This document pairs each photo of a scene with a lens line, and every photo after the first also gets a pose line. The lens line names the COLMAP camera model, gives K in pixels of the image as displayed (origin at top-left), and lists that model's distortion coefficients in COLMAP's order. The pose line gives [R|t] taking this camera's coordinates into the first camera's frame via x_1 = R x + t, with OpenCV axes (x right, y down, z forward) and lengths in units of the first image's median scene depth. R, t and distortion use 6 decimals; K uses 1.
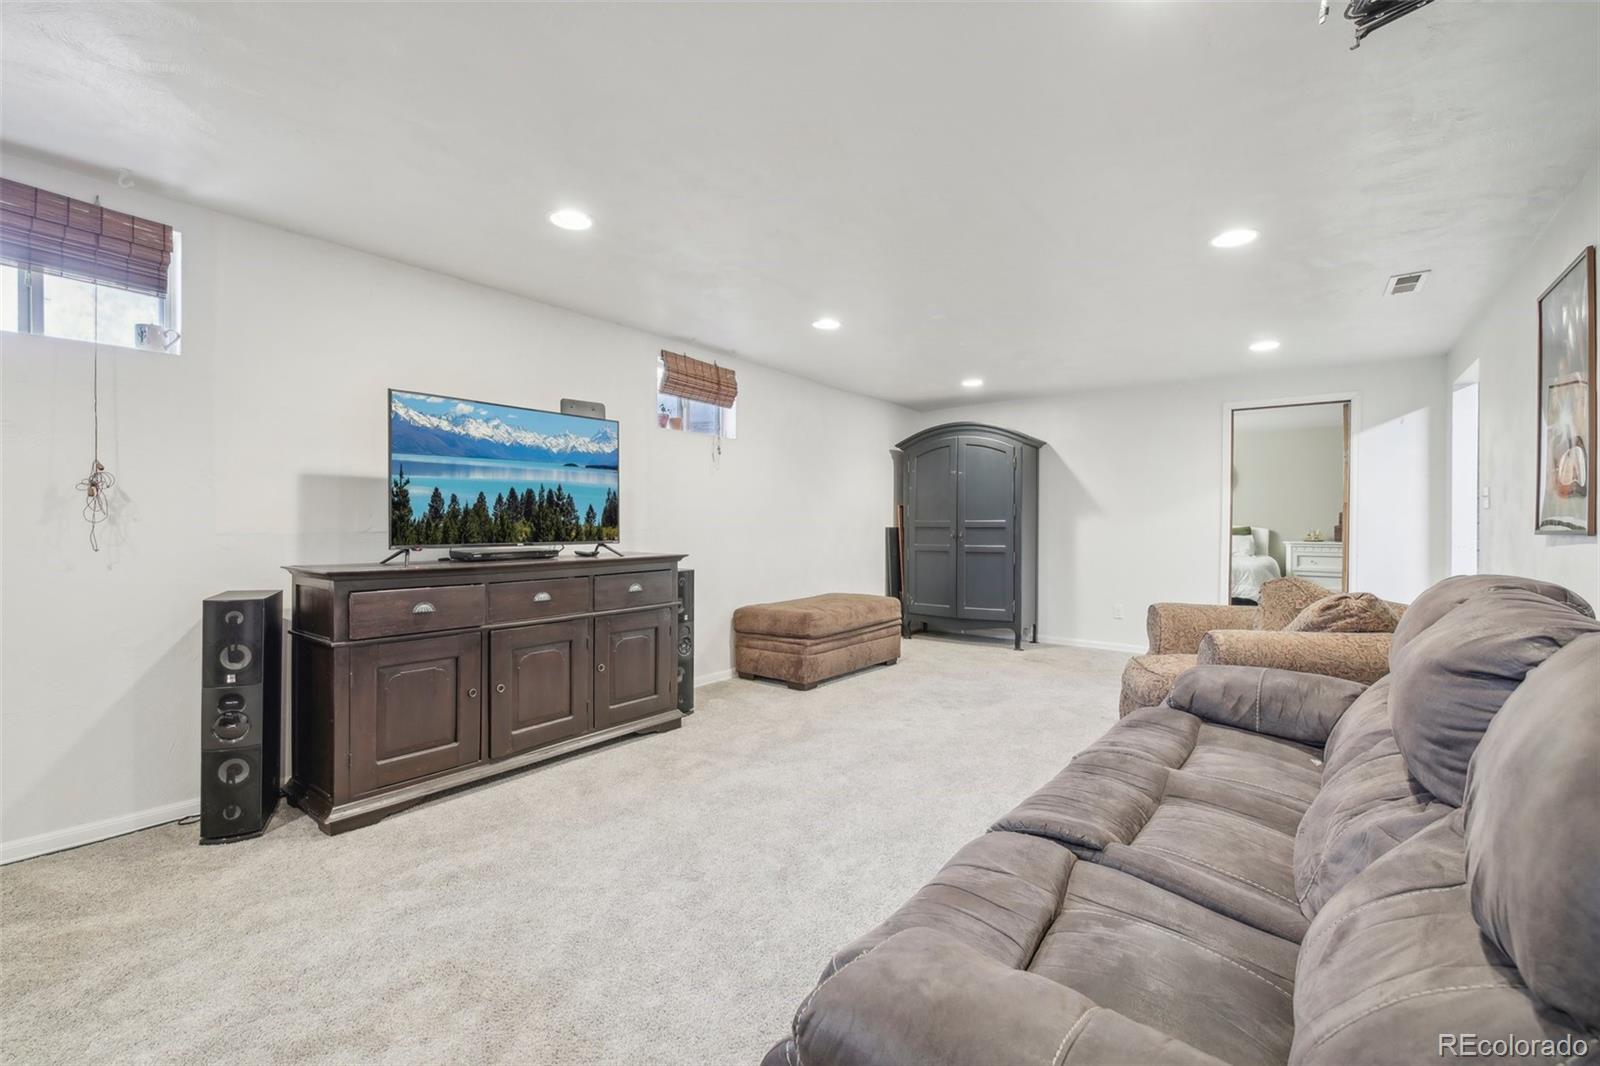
lens RADIAL K [[688.0, 0, 799.0], [0, 688.0, 523.7], [0, 0, 1]] dist [0.001812, -0.007806]
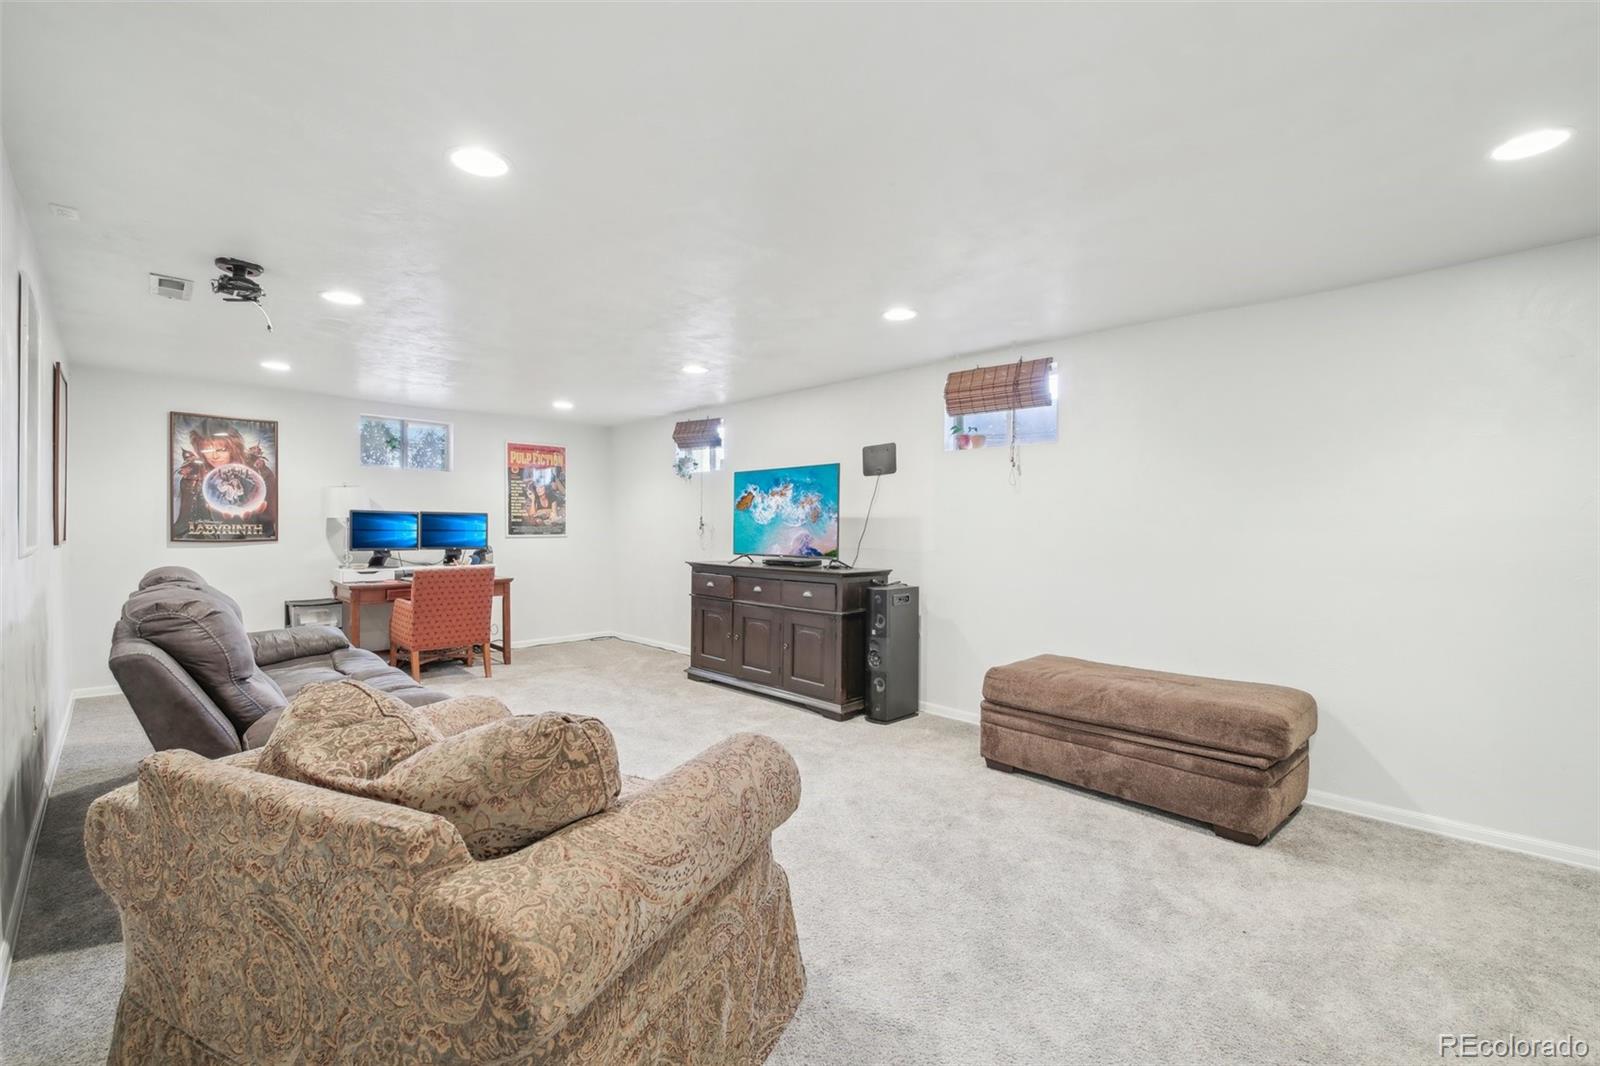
lens RADIAL K [[706.1, 0, 833.3], [0, 706.1, 533.2], [0, 0, 1]] dist [0.000689, -0.008807]
pose [[-0.136115, 0.001350, -0.990692, 0.803150], [-0.009779, 0.999949, 0.002706, -0.018836], [0.990645, 0.010056, -0.136095, 0.921329]]
